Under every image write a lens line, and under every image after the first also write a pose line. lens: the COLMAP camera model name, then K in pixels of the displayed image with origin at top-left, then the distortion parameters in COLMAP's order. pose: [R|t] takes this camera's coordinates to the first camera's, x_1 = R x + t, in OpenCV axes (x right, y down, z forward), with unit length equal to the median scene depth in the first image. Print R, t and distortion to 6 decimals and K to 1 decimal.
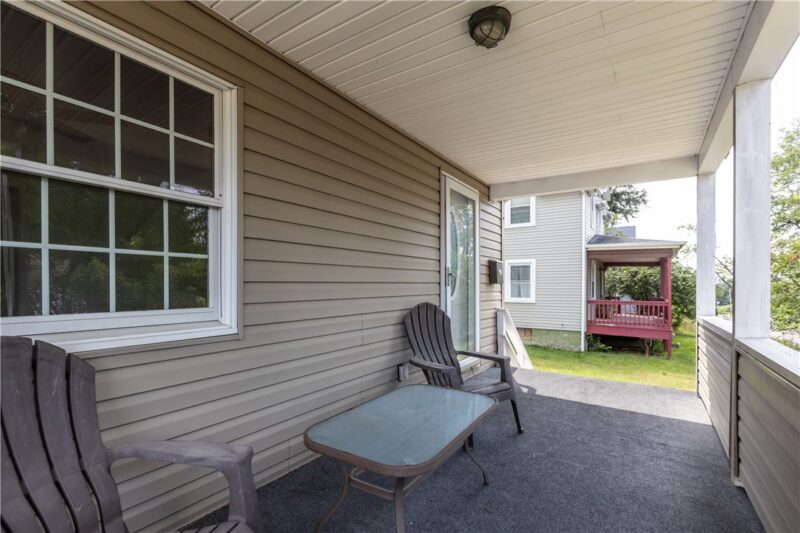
lens RADIAL K [[366.9, 0, 400.5], [0, 366.9, 287.3], [0, 0, 1]] dist [0.000153, -0.000202]
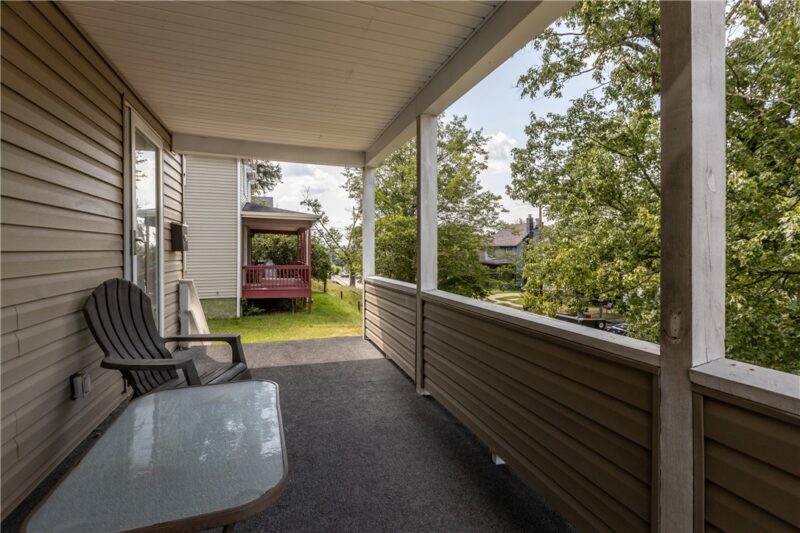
lens RADIAL K [[372.8, 0, 400.5], [0, 372.8, 249.3], [0, 0, 1]] dist [0.000402, 0.000153]
pose [[0.606446, 0.002571, 0.795121, -0.116923], [0.005275, 0.999960, -0.007257, -0.005242], [-0.795107, 0.008595, 0.606408, 0.076925]]
